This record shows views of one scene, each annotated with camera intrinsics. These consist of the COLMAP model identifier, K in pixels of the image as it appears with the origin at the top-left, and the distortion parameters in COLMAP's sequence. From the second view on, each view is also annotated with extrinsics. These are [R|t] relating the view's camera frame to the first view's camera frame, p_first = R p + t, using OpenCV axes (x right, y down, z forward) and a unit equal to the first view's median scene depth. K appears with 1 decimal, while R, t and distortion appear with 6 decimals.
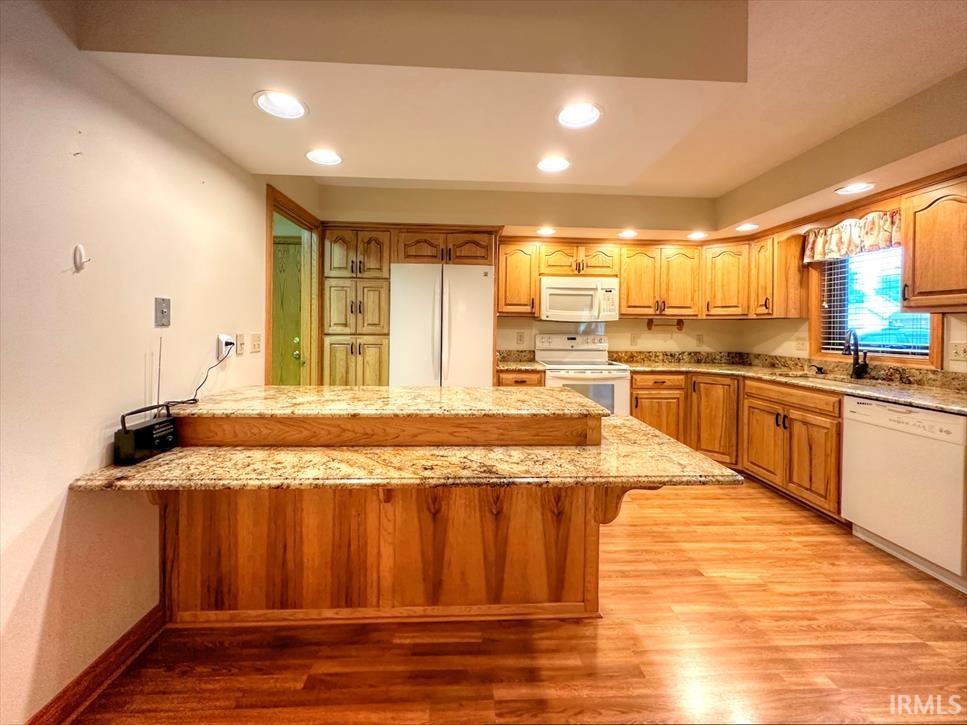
lens RADIAL K [[397.4, 0, 490.0], [0, 397.4, 328.6], [0, 0, 1]] dist [-0.002494, 0.001209]
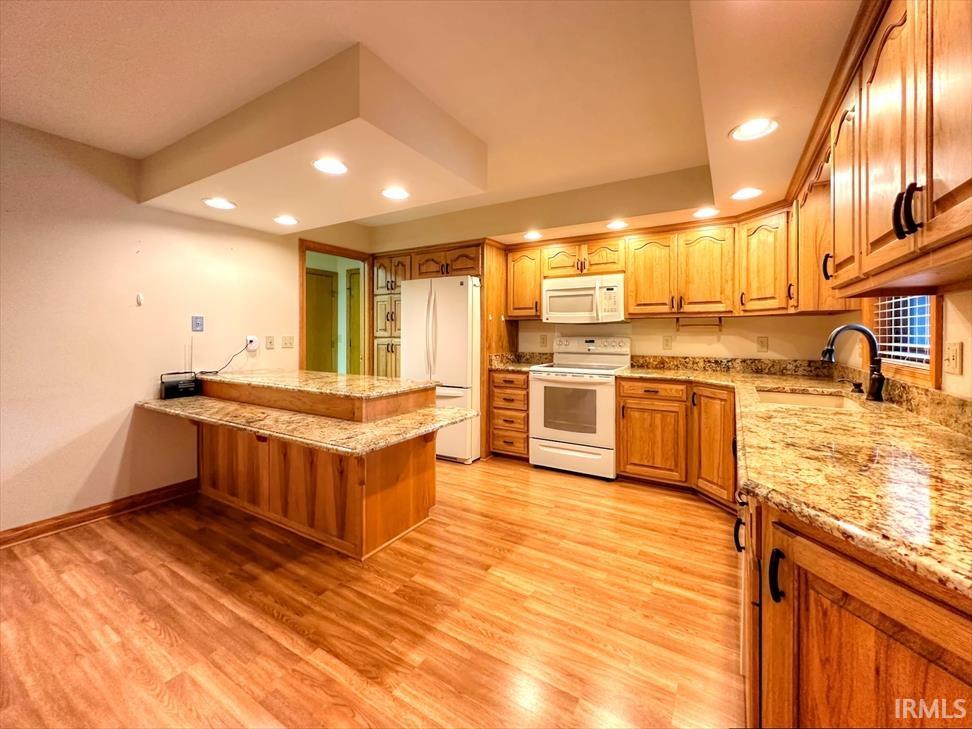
lens RADIAL K [[399.4, 0, 495.3], [0, 399.4, 334.5], [0, 0, 1]] dist [-0.002494, 0.001209]
pose [[0.832709, -0.008875, -0.553640, 0.876237], [0.007896, 0.999960, -0.004153, 0.017626], [0.553655, -0.000914, 0.832746, 0.127253]]
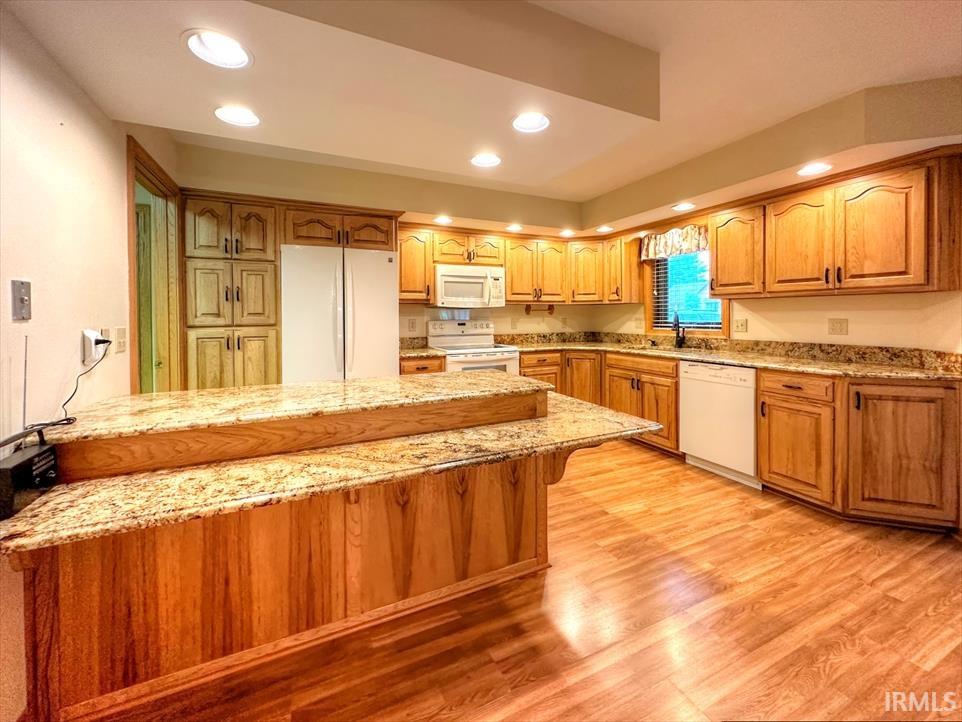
lens RADIAL K [[395.3, 0, 491.4], [0, 395.3, 317.4], [0, 0, 1]] dist [-0.002494, 0.001209]
pose [[0.922655, -0.020657, 0.385073, -0.198259], [0.018510, 0.999786, 0.009280, -0.001608], [-0.385182, -0.001435, 0.922839, 0.011522]]
